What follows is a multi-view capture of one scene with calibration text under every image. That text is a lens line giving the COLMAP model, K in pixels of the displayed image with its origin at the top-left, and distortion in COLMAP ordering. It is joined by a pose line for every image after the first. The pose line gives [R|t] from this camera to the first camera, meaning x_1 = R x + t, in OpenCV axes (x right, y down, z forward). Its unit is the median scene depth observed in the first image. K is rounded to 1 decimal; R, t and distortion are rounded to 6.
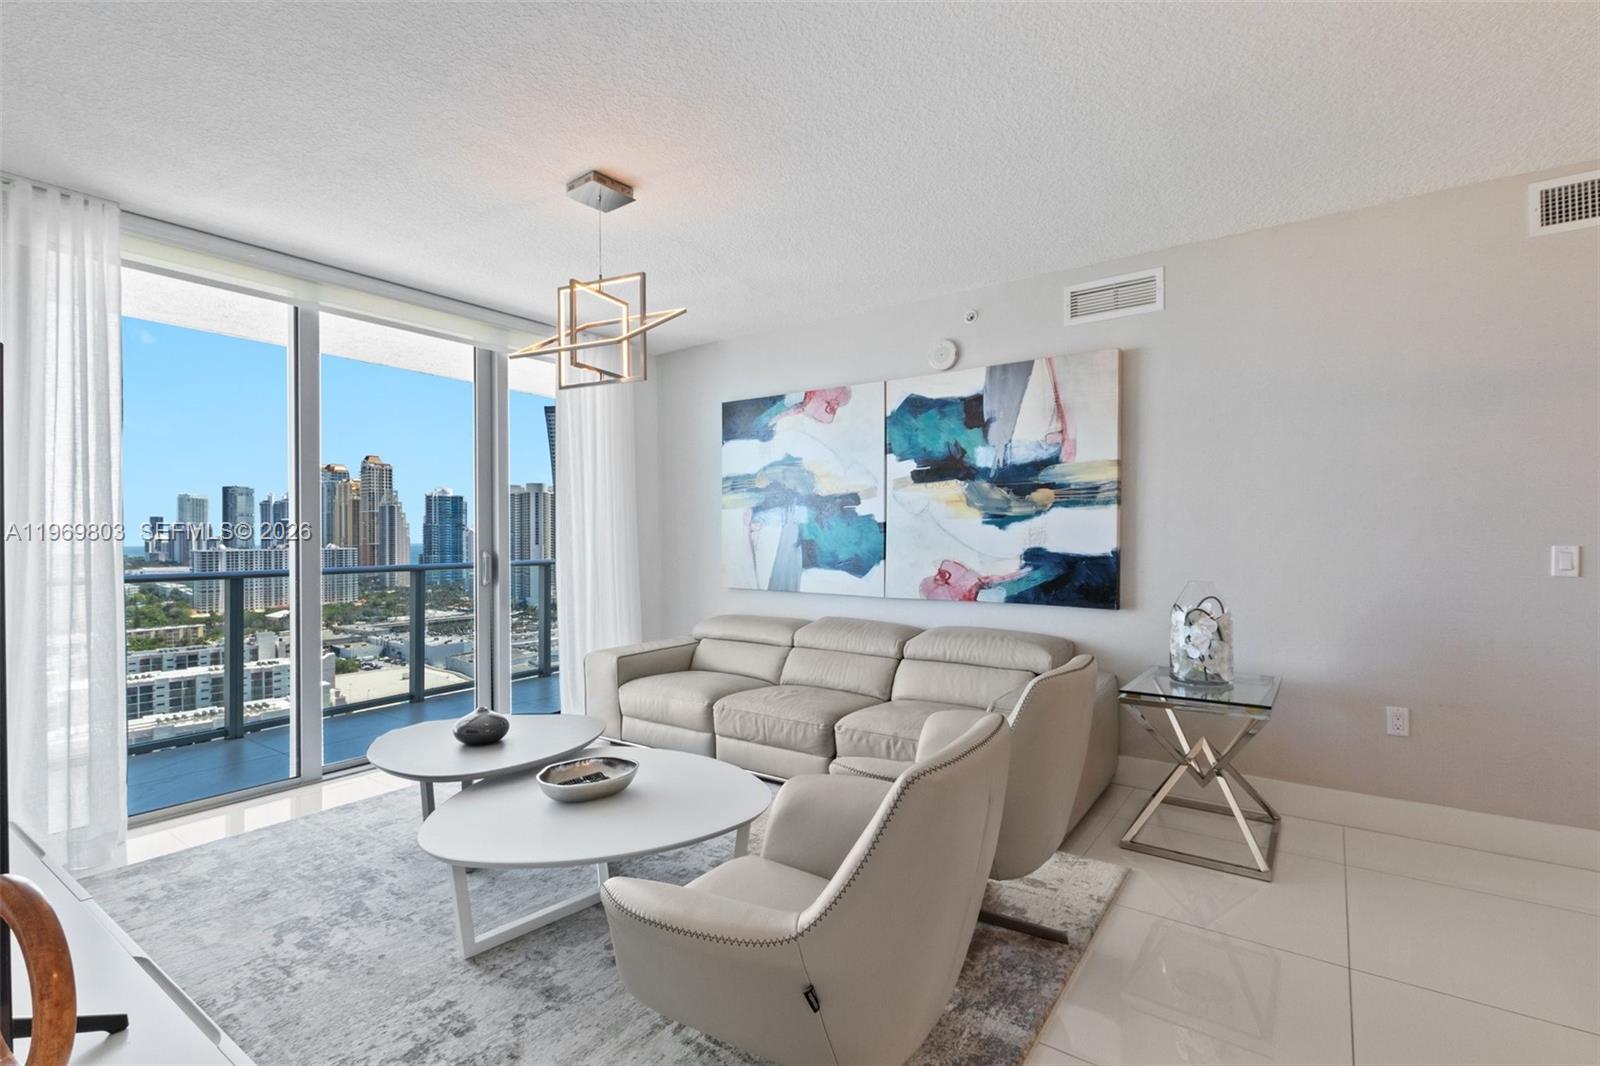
lens RADIAL K [[745.2, 0, 808.1], [0, 745.2, 531.6], [0, 0, 1]] dist [0.008500, -0.002581]
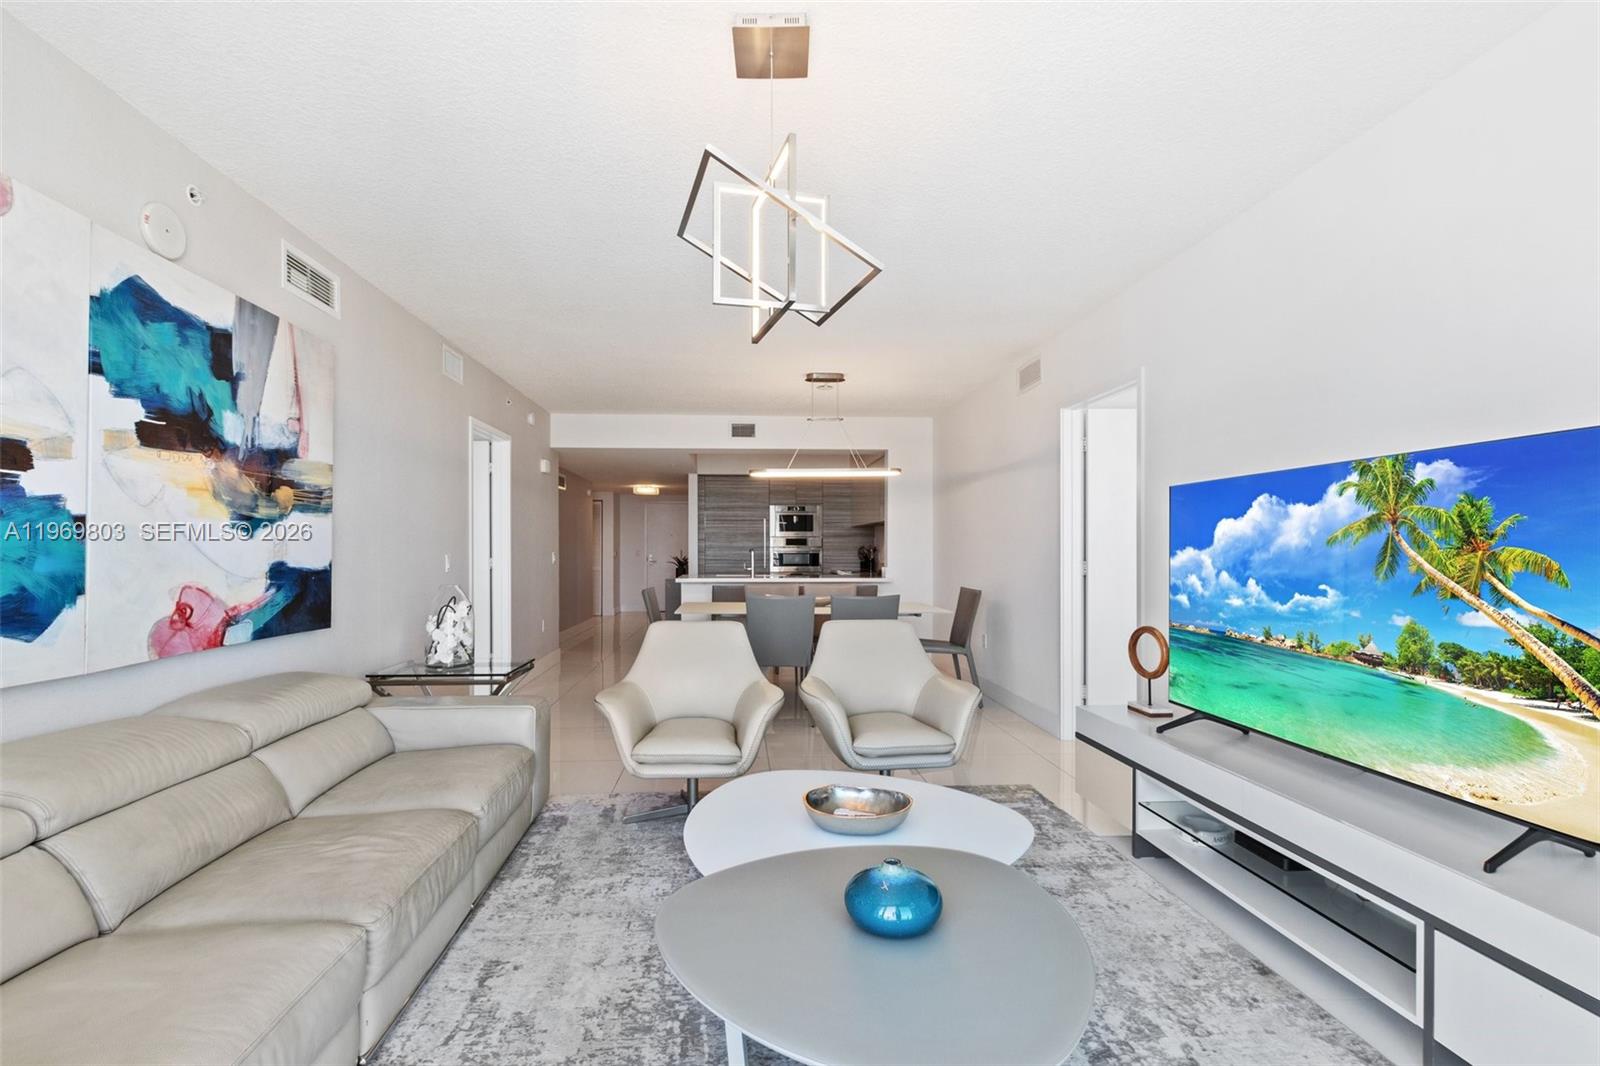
lens RADIAL K [[745.2, 0, 793.6], [0, 745.2, 545.4], [0, 0, 1]] dist [0.008500, -0.002581]
pose [[-0.641950, 0.009188, 0.766691, -0.605687], [-0.000682, 0.999921, -0.012554, 0.013478], [-0.766746, -0.008582, -0.641893, 1.055772]]
